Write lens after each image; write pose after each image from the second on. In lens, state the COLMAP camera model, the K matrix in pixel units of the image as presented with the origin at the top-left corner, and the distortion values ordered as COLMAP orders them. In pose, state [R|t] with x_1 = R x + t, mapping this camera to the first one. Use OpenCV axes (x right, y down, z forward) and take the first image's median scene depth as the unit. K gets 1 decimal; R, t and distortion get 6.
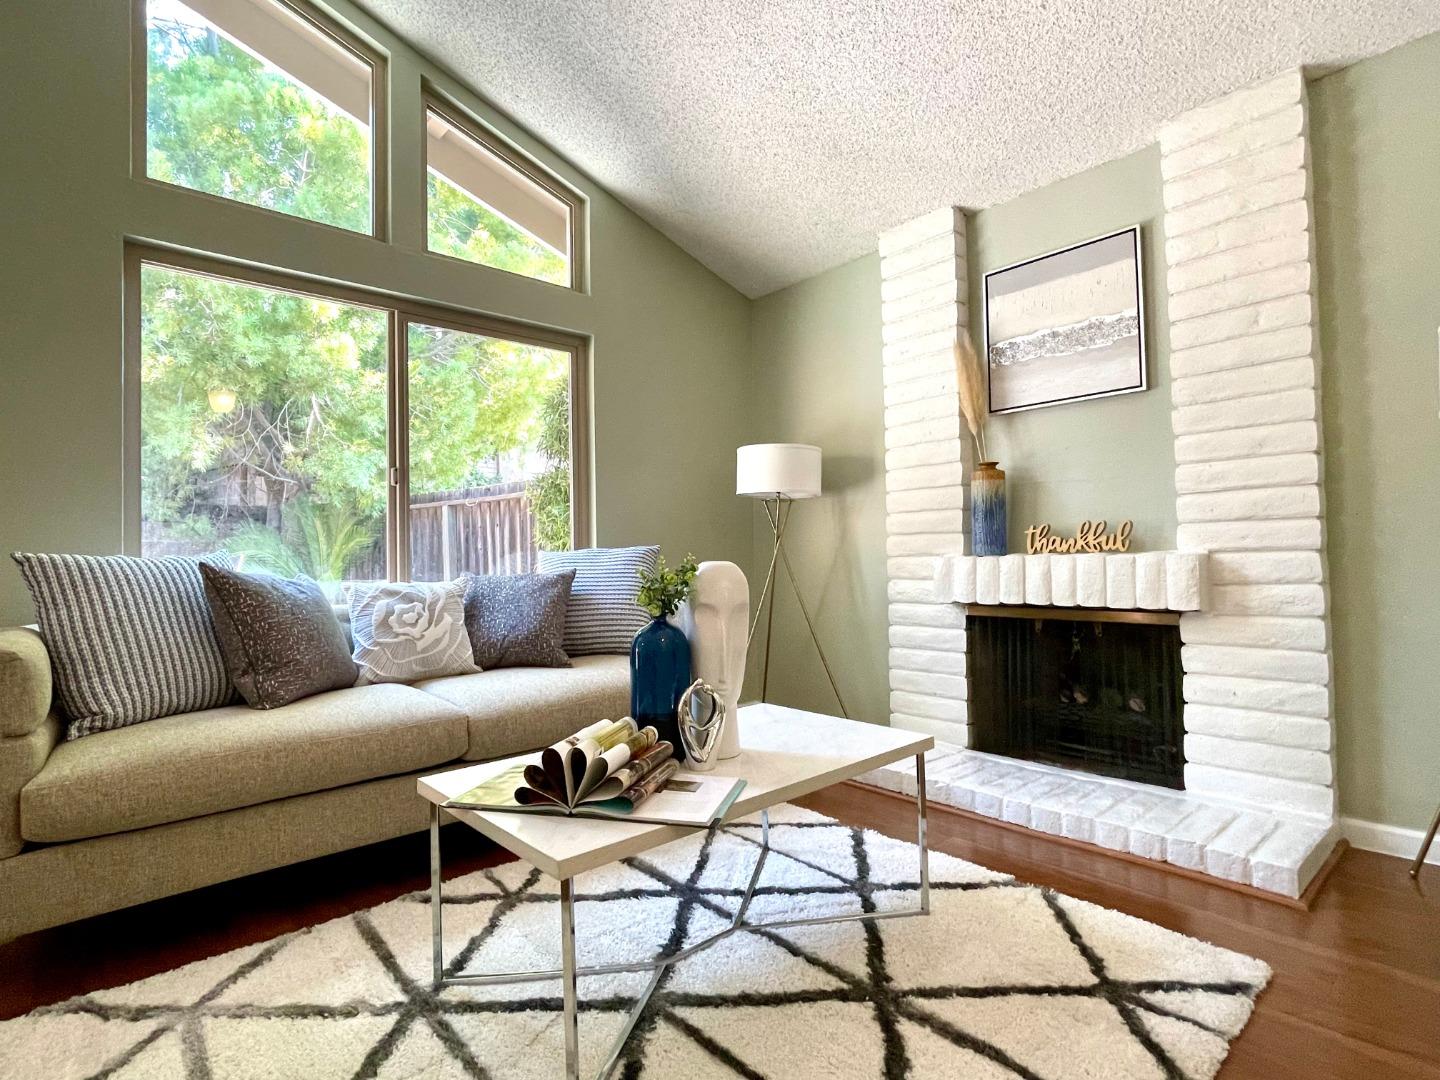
lens RADIAL K [[729.3, 0, 715.9], [0, 729.3, 534.9], [0, 0, 1]] dist [-0.002600, 0.000905]
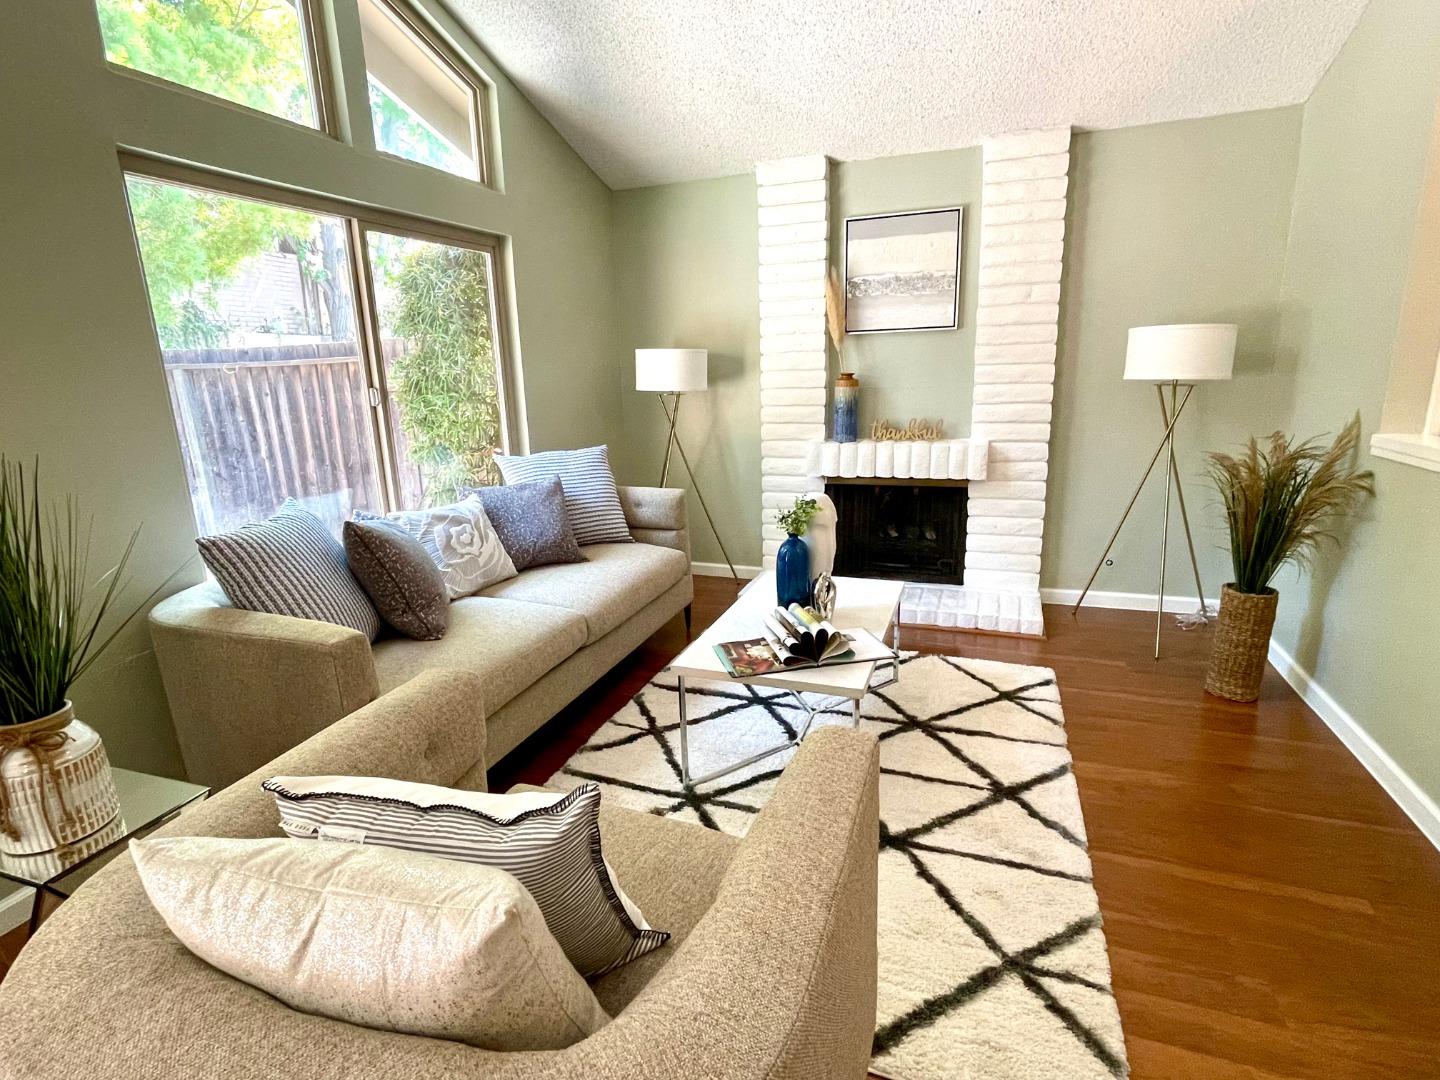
lens RADIAL K [[729.3, 0, 713.9], [0, 729.3, 537.1], [0, 0, 1]] dist [-0.002600, 0.000905]
pose [[0.886488, -0.116341, 0.447888, -0.600605], [-0.000088, 0.967838, 0.251575, -0.176401], [-0.462751, -0.223058, 0.857966, -0.144466]]
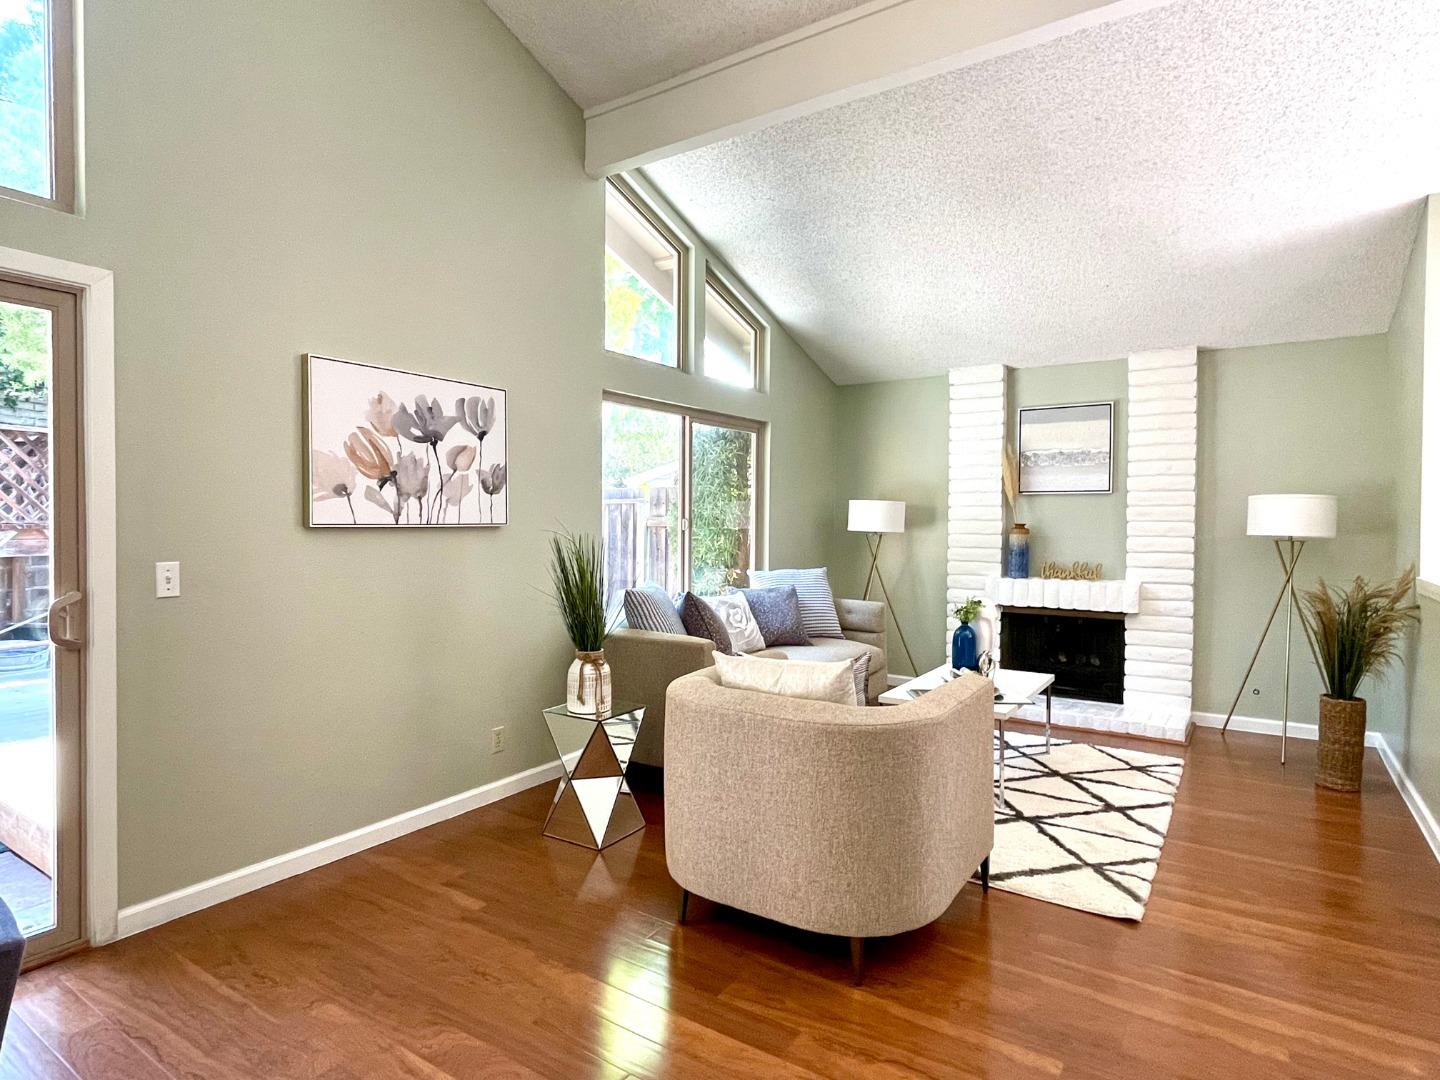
lens RADIAL K [[807.2, 0, 700.1], [0, 807.2, 533.4], [0, 0, 1]] dist [-0.012719, -0.001428]
pose [[0.972098, 0.020266, 0.233699, -0.972678], [-0.031366, 0.998544, 0.043879, -0.165587], [-0.232470, -0.049985, 0.971318, -0.805763]]
